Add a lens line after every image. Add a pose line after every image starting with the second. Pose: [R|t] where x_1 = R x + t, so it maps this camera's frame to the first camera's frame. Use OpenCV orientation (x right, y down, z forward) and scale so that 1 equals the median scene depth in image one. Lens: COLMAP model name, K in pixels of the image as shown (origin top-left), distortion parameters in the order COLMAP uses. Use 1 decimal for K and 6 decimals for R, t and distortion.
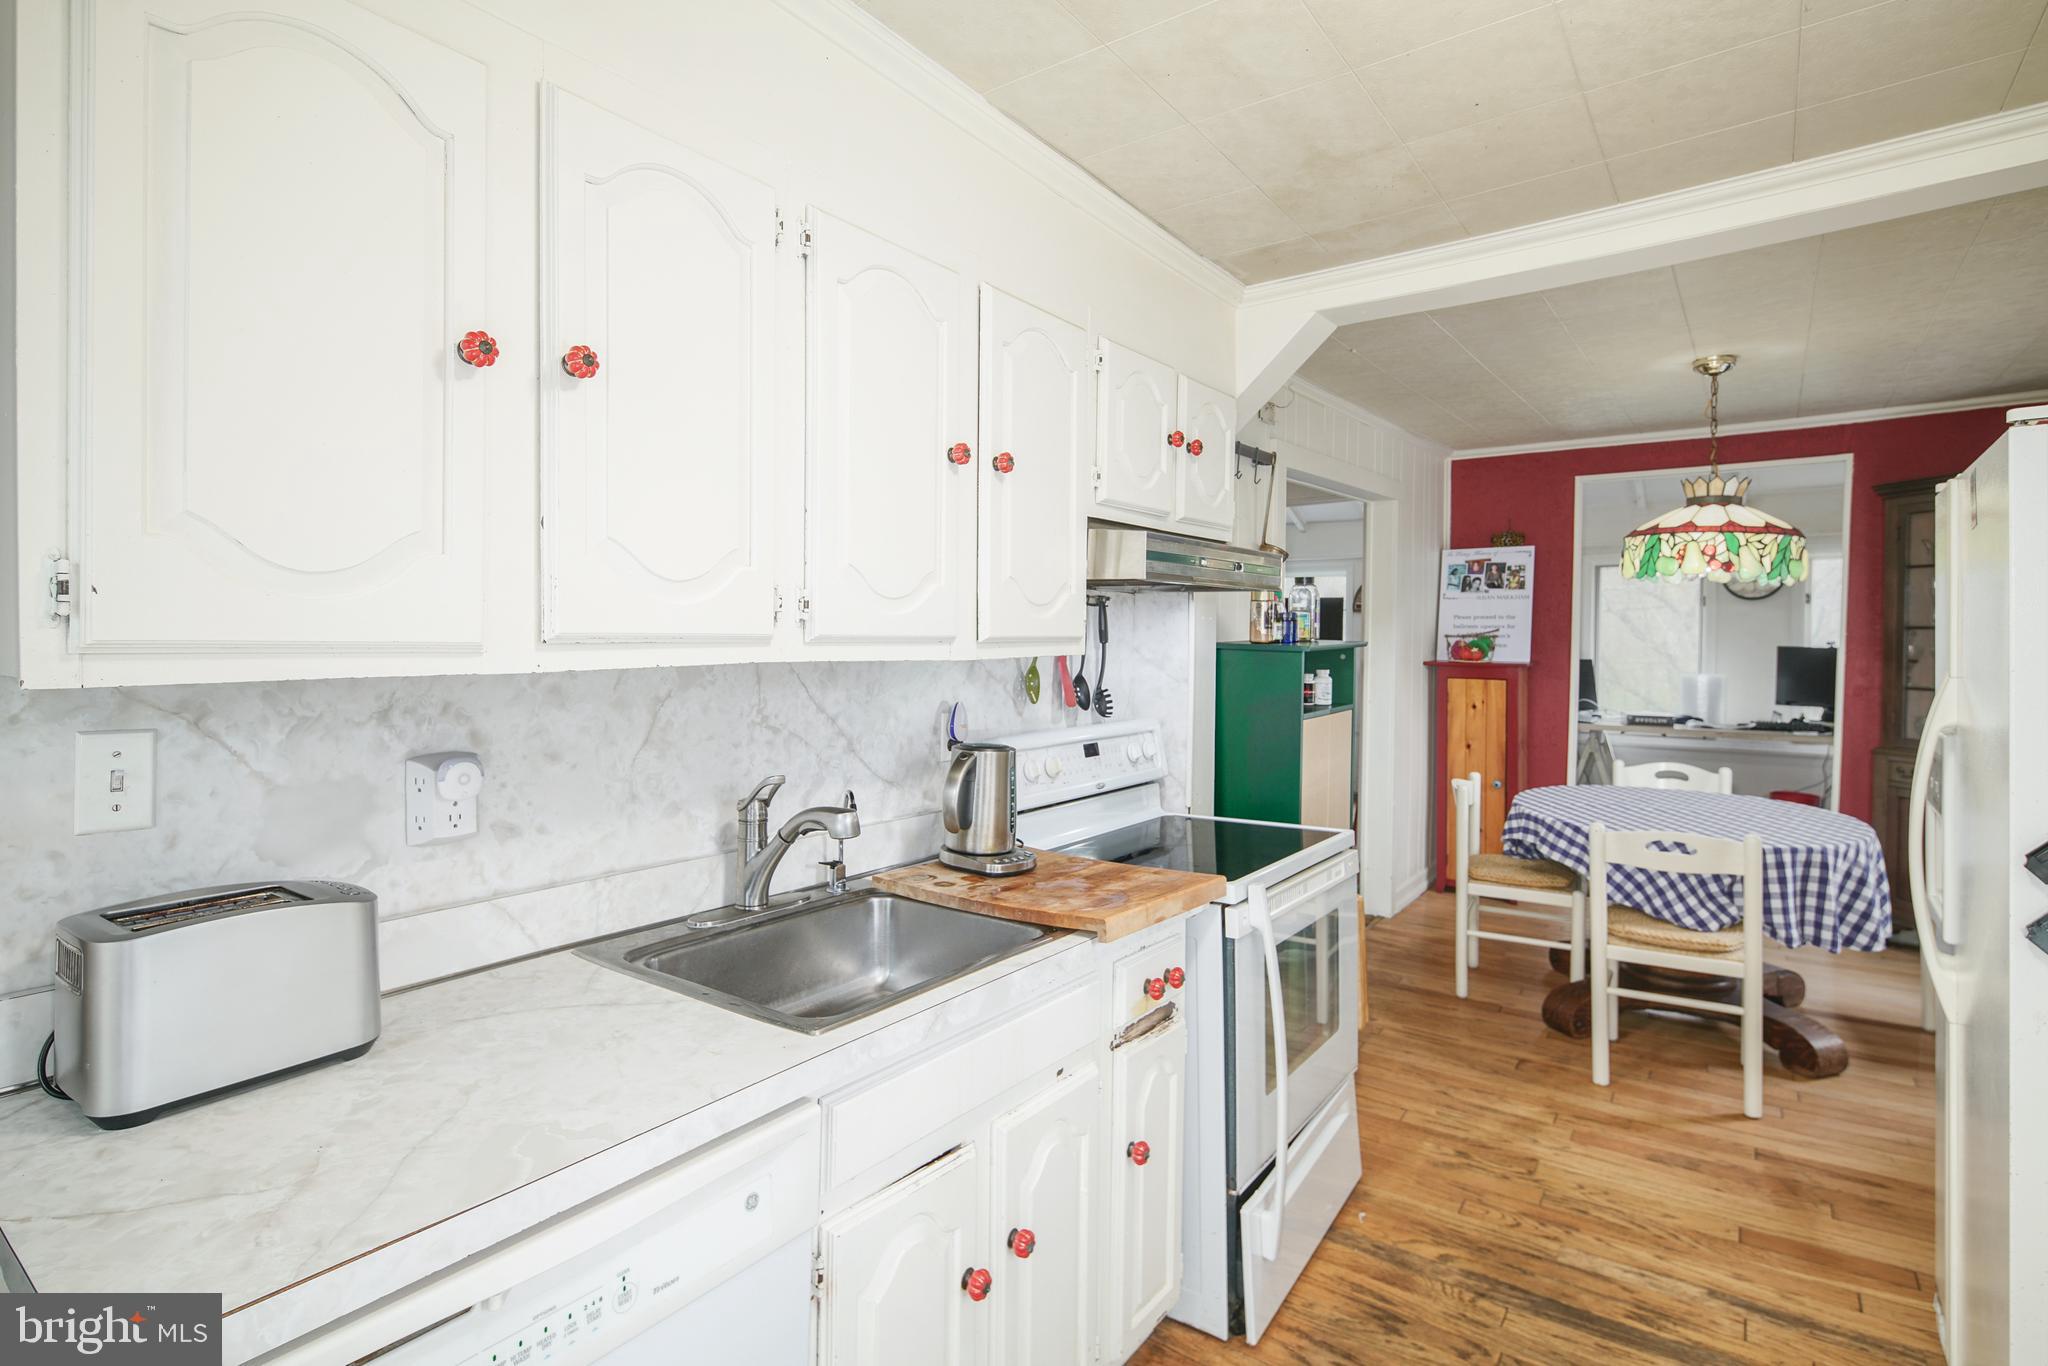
lens RADIAL K [[1013.1, 0, 1035.1], [0, 1013.1, 666.7], [0, 0, 1]] dist [0.002517, -0.000548]
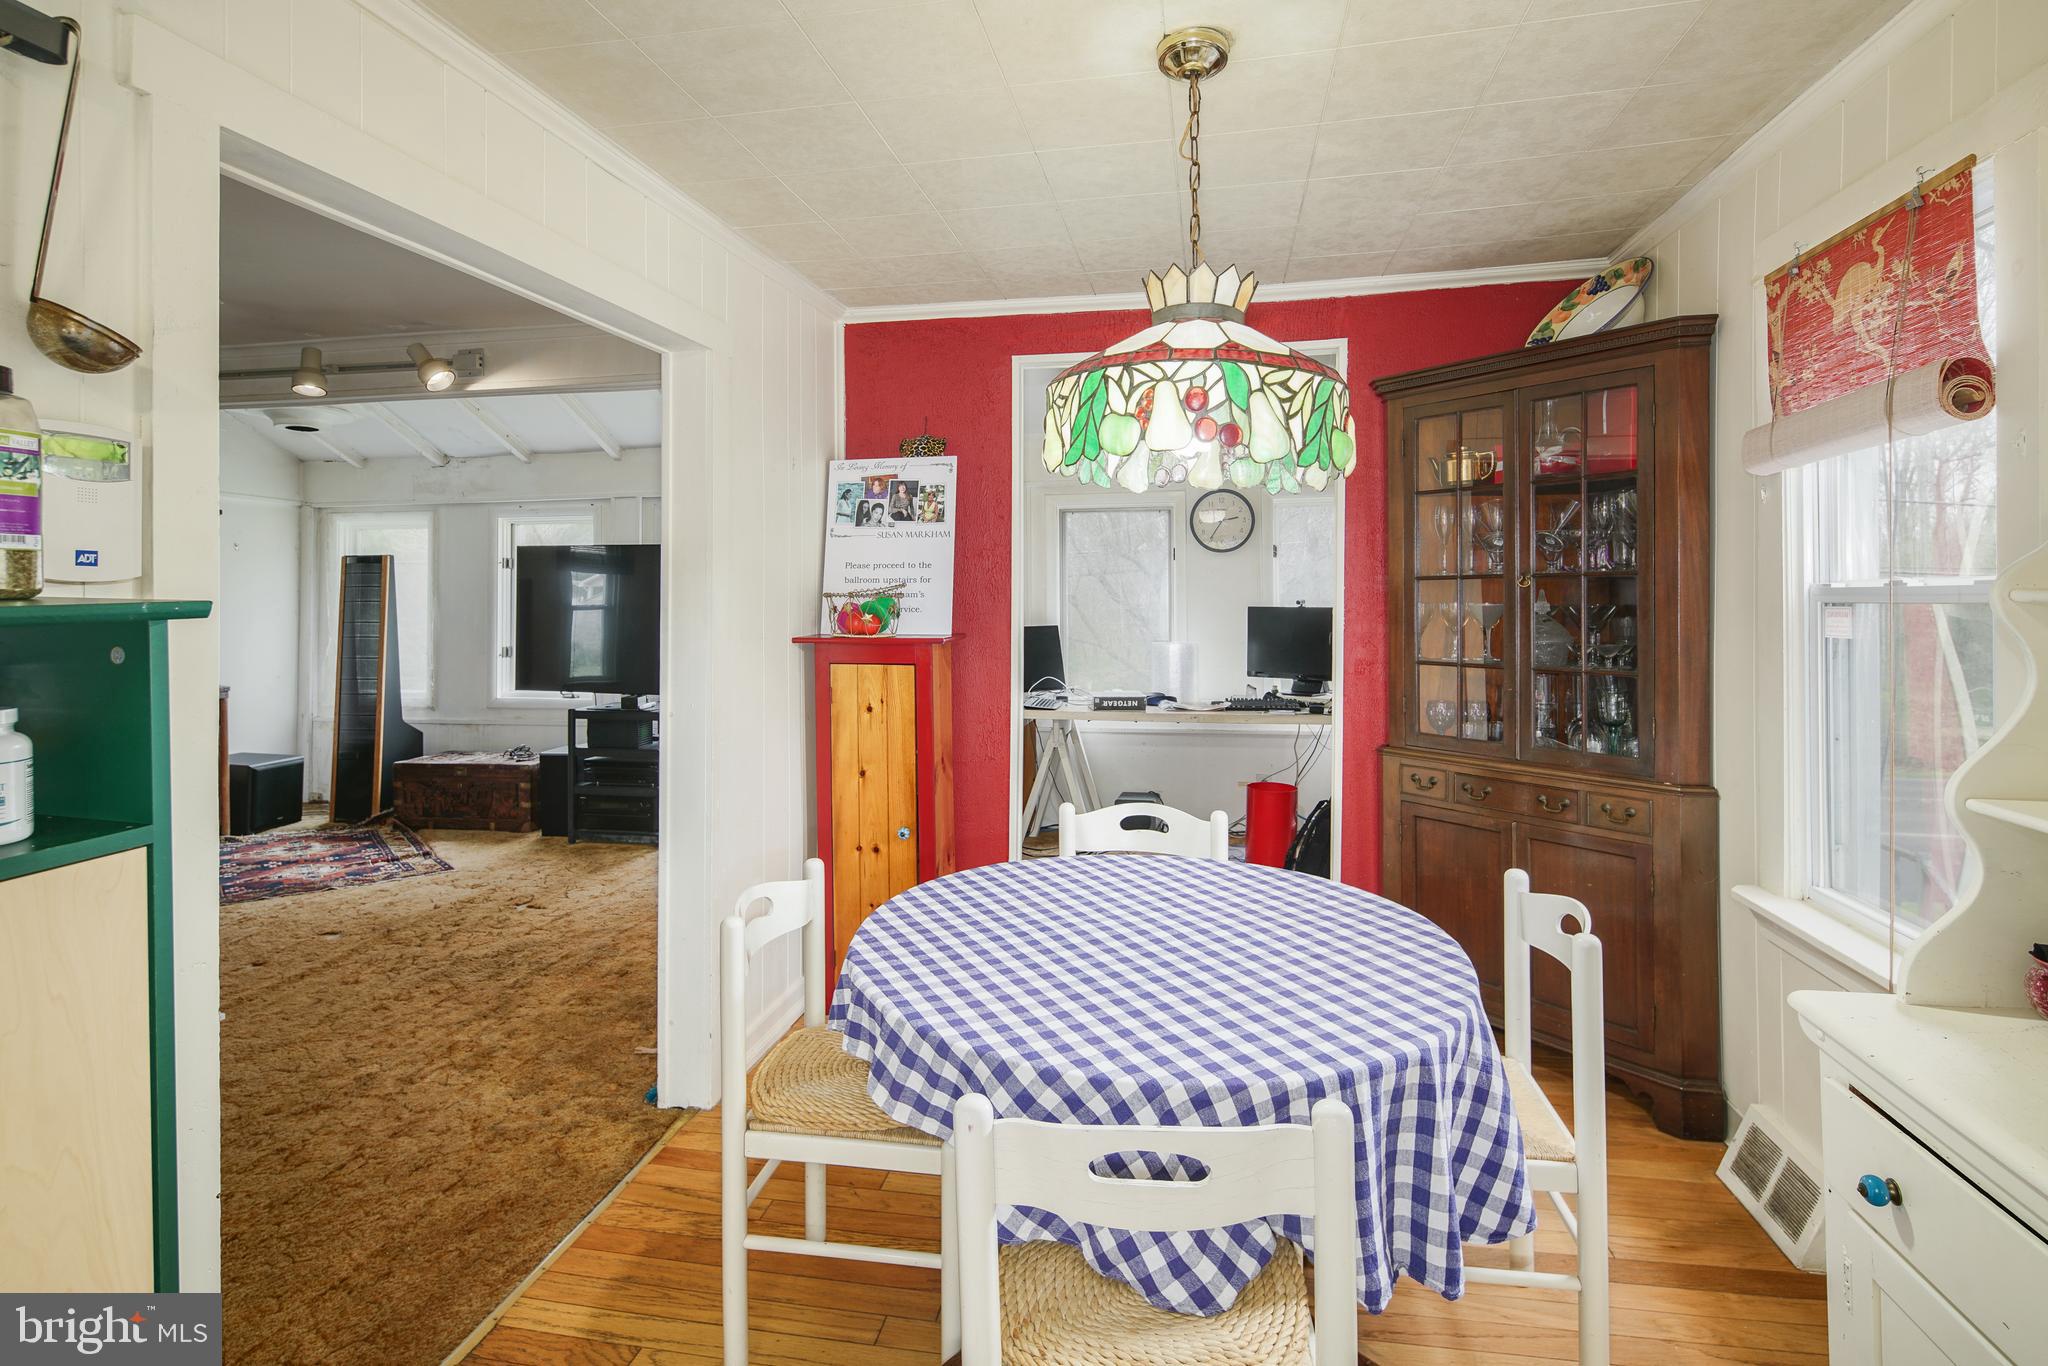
lens RADIAL K [[1013.1, 0, 1035.1], [0, 1013.1, 666.7], [0, 0, 1]] dist [0.002517, -0.000548]
pose [[0.899806, -0.036136, 0.434792, 0.258795], [0.022126, 0.999061, 0.037244, -0.007311], [-0.435729, -0.023892, 0.899761, 0.403292]]
